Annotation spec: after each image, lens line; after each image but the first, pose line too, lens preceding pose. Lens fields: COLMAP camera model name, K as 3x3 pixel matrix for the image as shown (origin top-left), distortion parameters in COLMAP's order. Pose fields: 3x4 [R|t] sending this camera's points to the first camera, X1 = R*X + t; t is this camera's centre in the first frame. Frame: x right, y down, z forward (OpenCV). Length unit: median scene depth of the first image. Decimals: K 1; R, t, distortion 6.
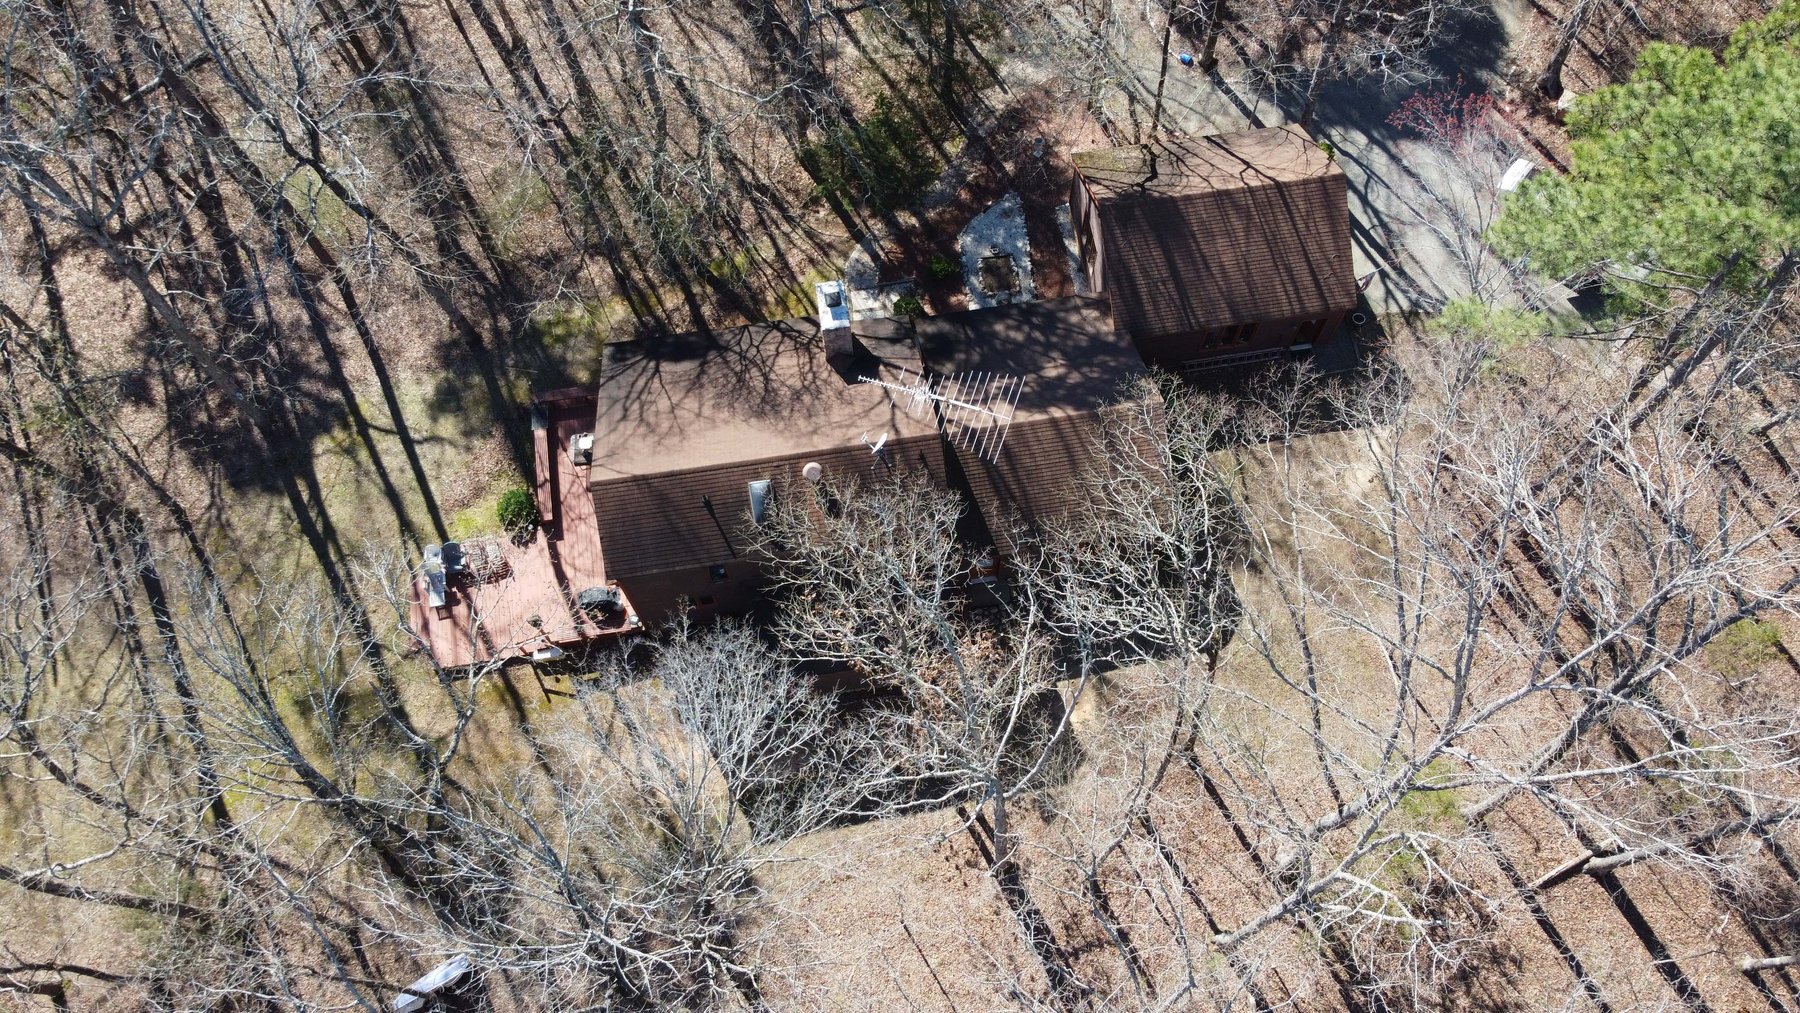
lens RADIAL K [[1375.4, 0, 904.8], [0, 1375.4, 507.8], [0, 0, 1]] dist [-0.006009, -0.002019]
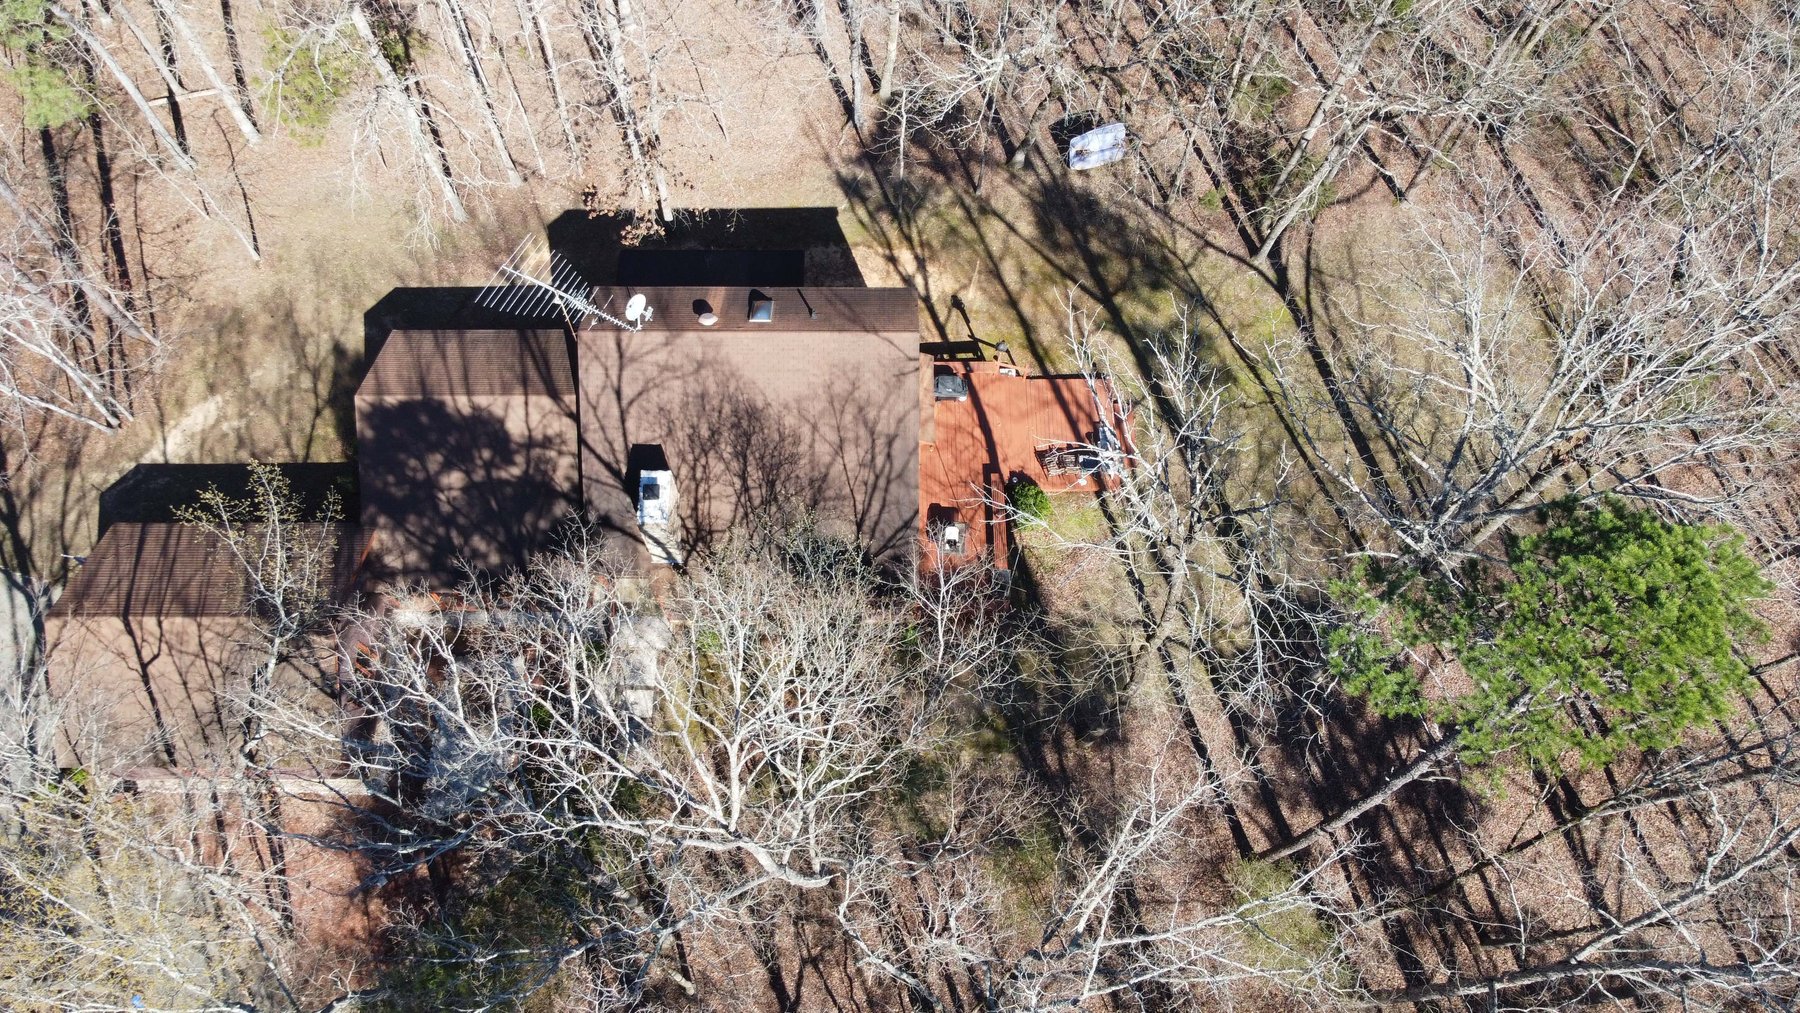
lens RADIAL K [[1375.4, 0, 904.8], [0, 1375.4, 507.8], [0, 0, 1]] dist [-0.006009, -0.002019]
pose [[-0.989624, -0.133330, 0.053554, -0.248931], [0.131776, -0.693647, 0.708158, -0.724482], [-0.057271, 0.707867, 0.704020, 0.308119]]
